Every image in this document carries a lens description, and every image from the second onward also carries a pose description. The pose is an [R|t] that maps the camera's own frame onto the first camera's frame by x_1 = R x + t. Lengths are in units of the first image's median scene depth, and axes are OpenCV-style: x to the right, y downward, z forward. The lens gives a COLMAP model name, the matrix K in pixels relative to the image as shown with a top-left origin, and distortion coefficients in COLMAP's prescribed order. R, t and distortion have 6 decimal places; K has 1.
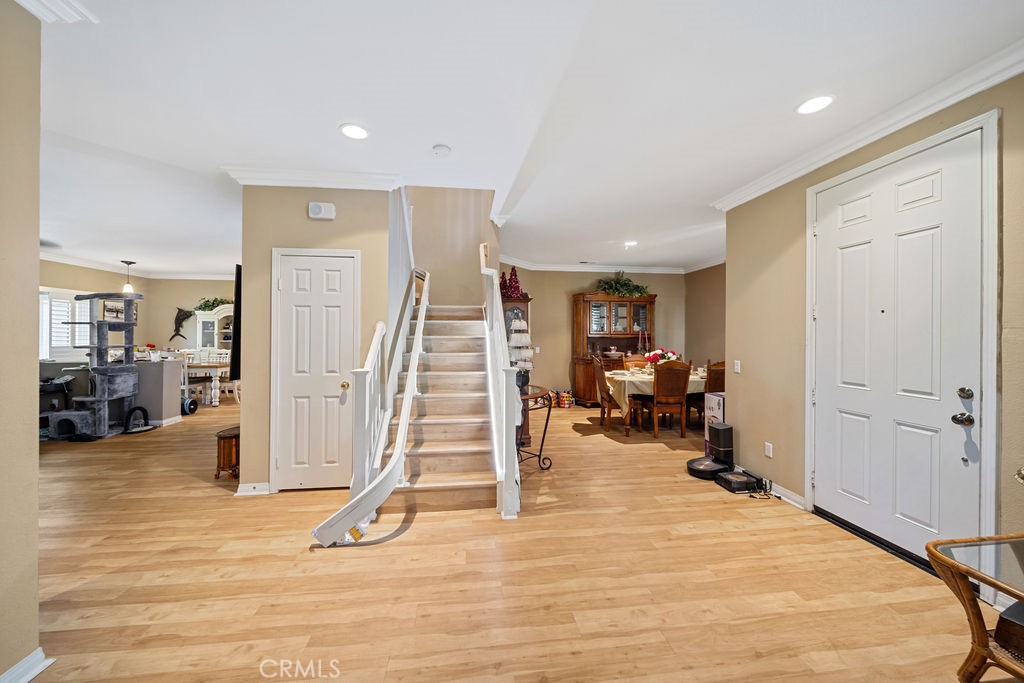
lens RADIAL K [[363.1, 0, 508.5], [0, 363.1, 328.5], [0, 0, 1]] dist [-0.001037, -0.000208]
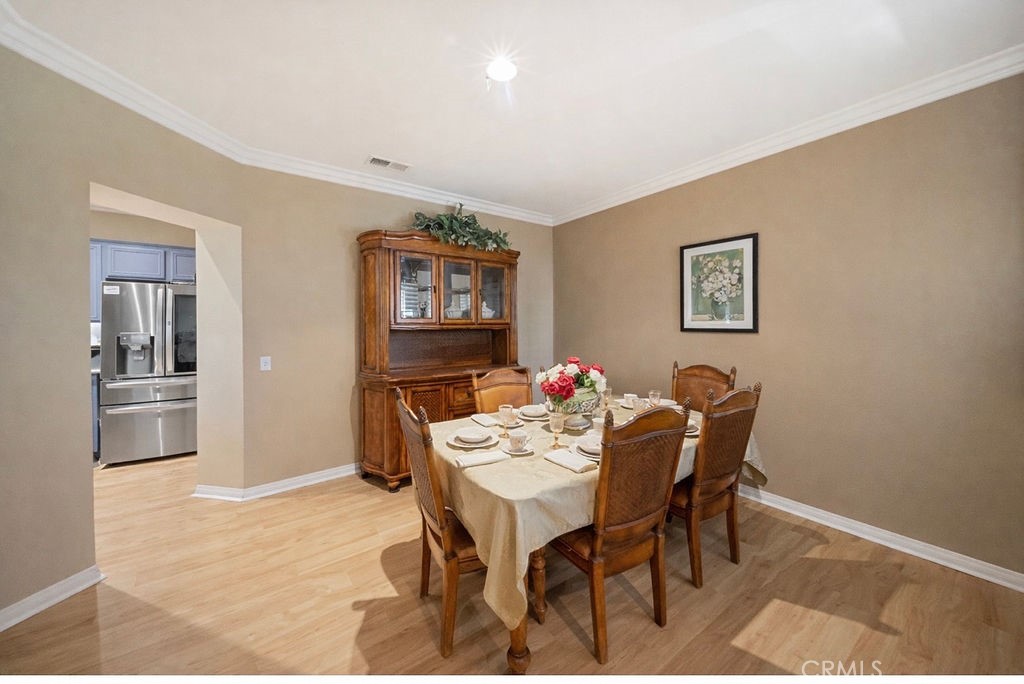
lens RADIAL K [[363.1, 0, 508.5], [0, 363.1, 329.0], [0, 0, 1]] dist [-0.001037, -0.000208]
pose [[0.884453, -0.012045, 0.466473, 0.133008], [-0.003453, 0.999470, 0.032355, 0.007116], [-0.466616, -0.030228, 0.883944, 0.517937]]
